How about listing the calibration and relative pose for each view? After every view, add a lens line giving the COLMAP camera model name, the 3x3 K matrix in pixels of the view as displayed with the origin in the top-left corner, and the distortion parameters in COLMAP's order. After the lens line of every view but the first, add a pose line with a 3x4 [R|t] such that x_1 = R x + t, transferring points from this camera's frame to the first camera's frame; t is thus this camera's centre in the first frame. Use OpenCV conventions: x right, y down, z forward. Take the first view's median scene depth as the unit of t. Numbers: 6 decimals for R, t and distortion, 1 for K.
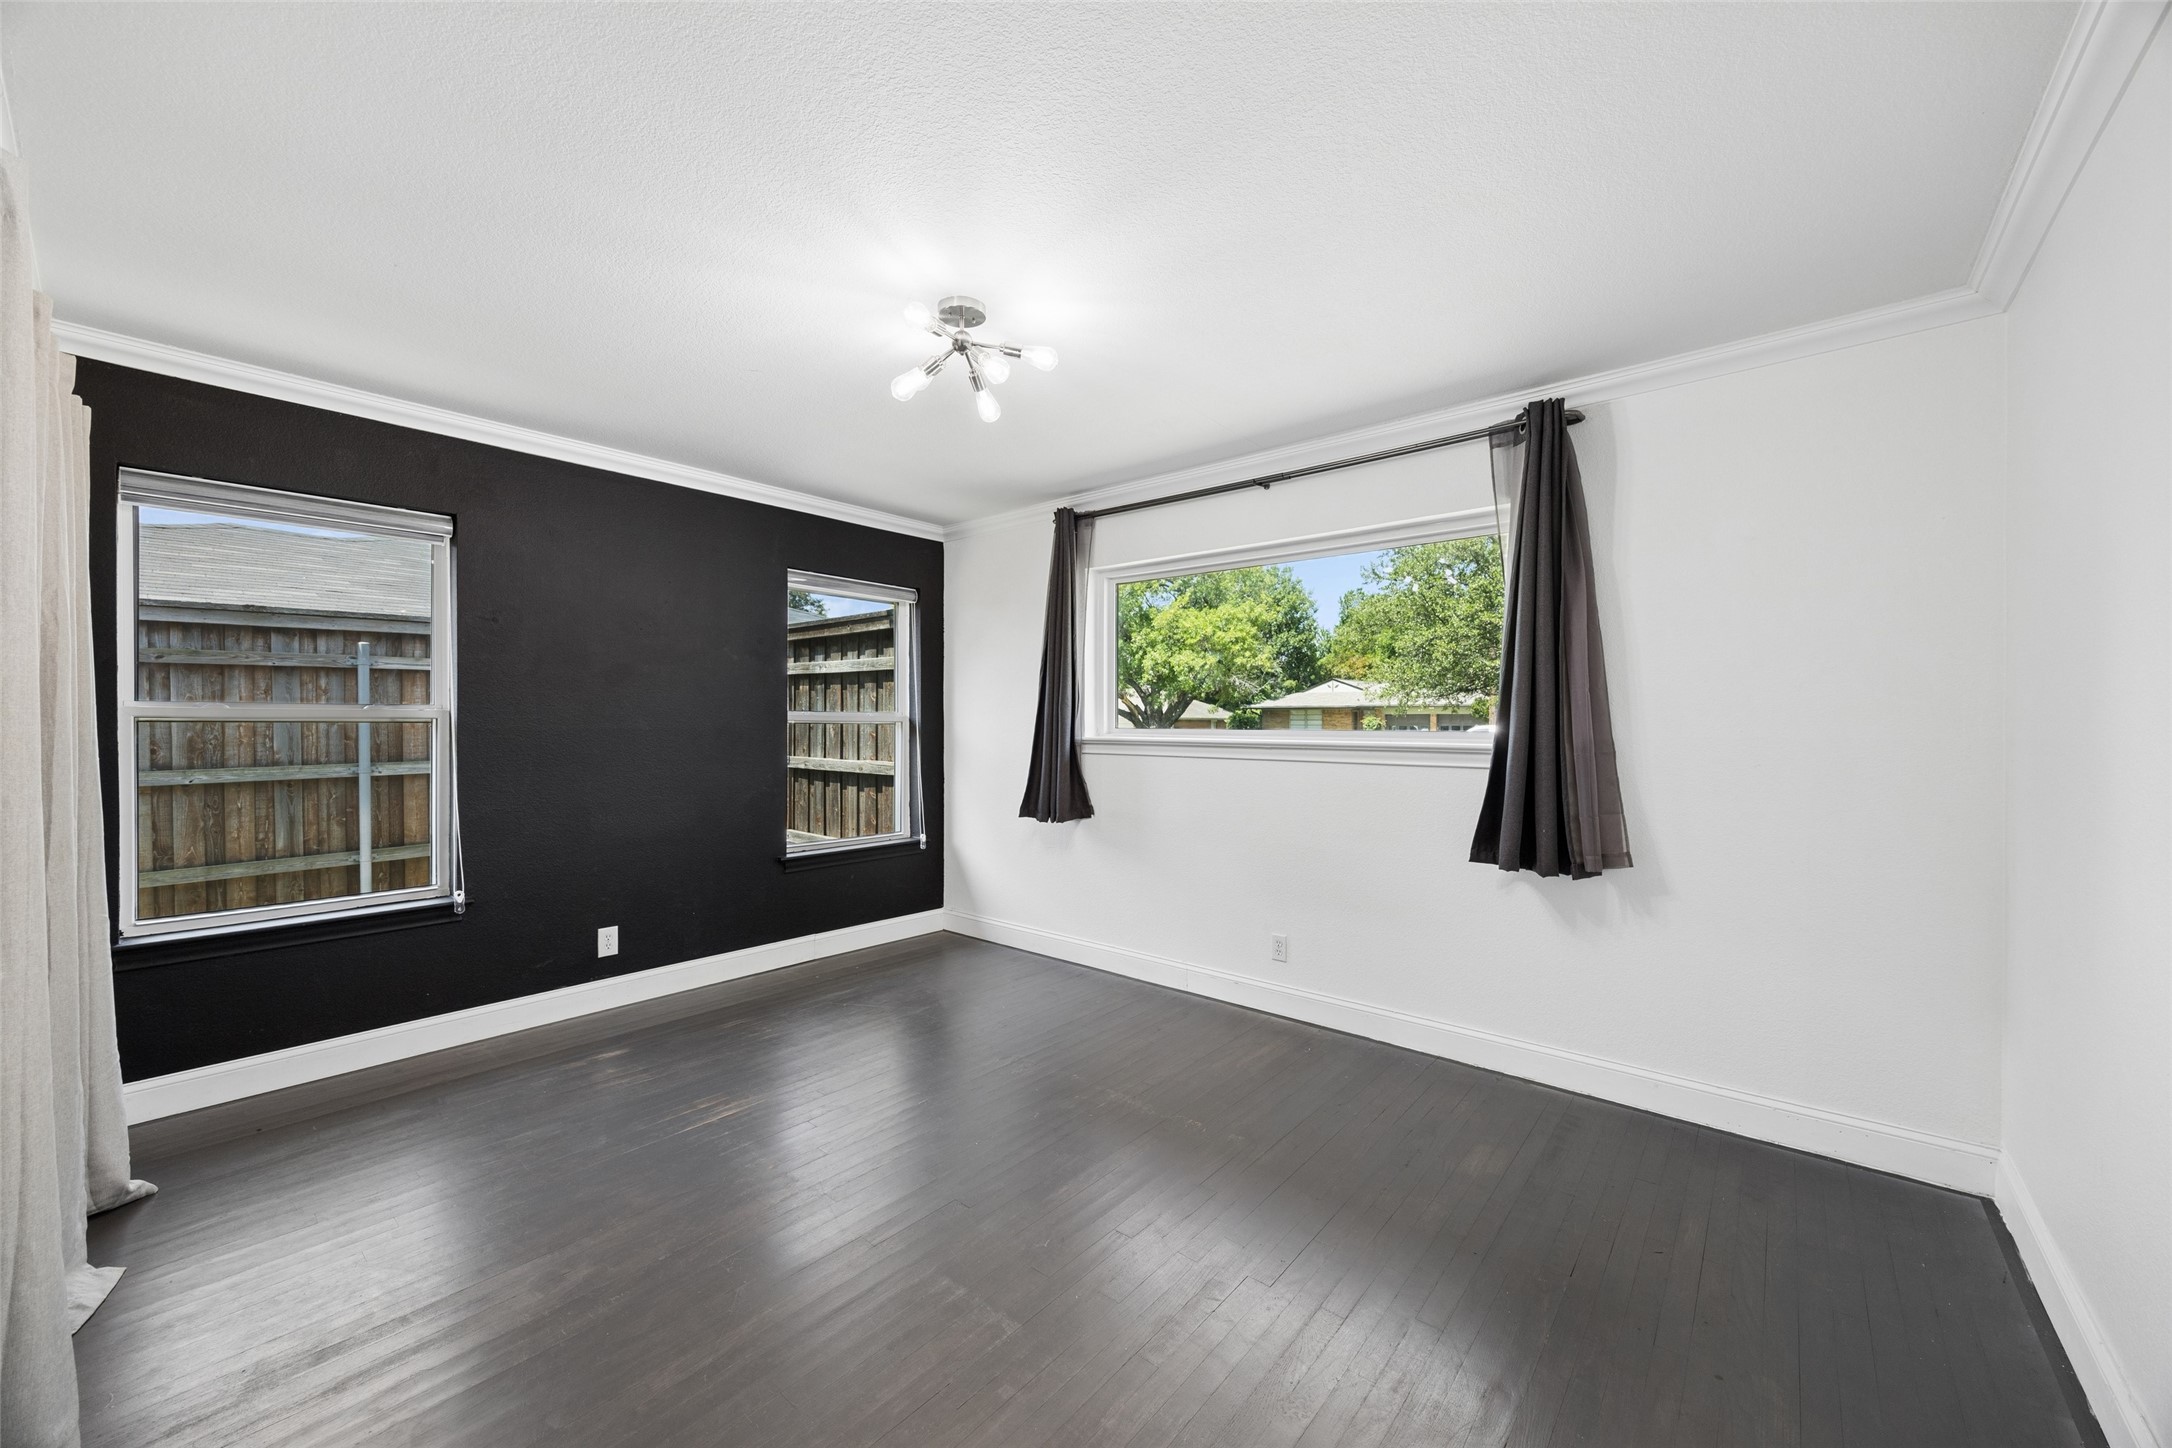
lens RADIAL K [[823.5, 0, 1095.2], [0, 823.5, 730.3], [0, 0, 1]] dist [-0.002345, -0.000488]
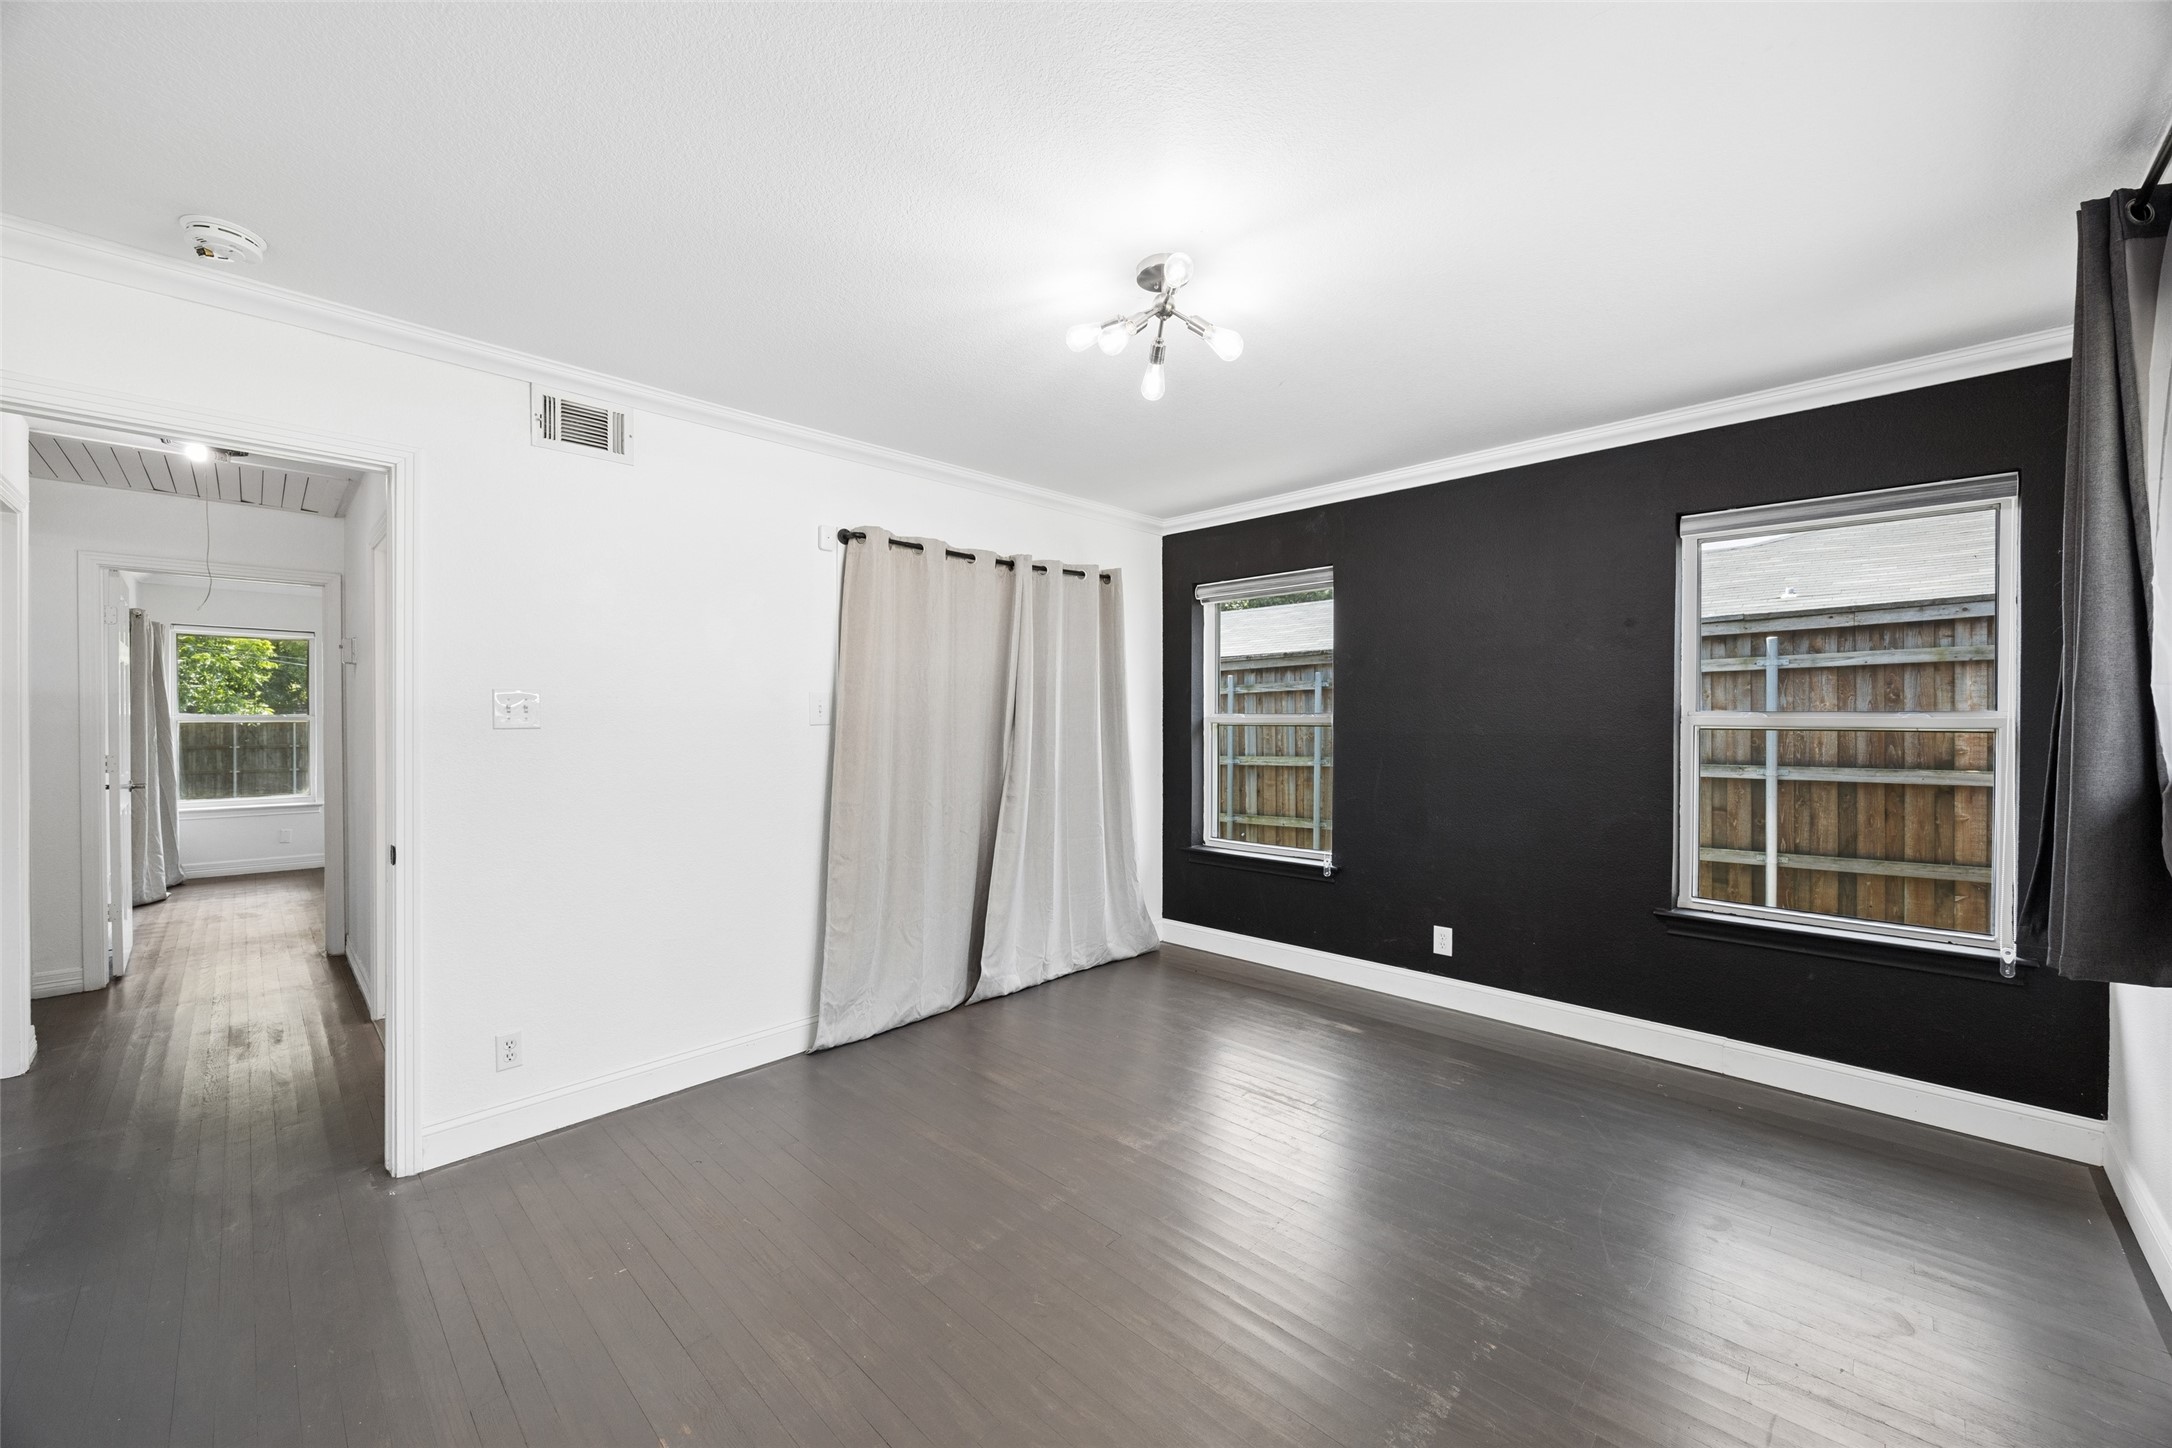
lens RADIAL K [[823.5, 0, 1070.3], [0, 823.5, 730.8], [0, 0, 1]] dist [-0.002345, -0.000488]
pose [[-0.090876, 0.009085, -0.995821, 0.470237], [-0.010280, 0.999897, 0.010061, -0.011756], [0.995809, 0.011152, -0.090773, 0.621315]]
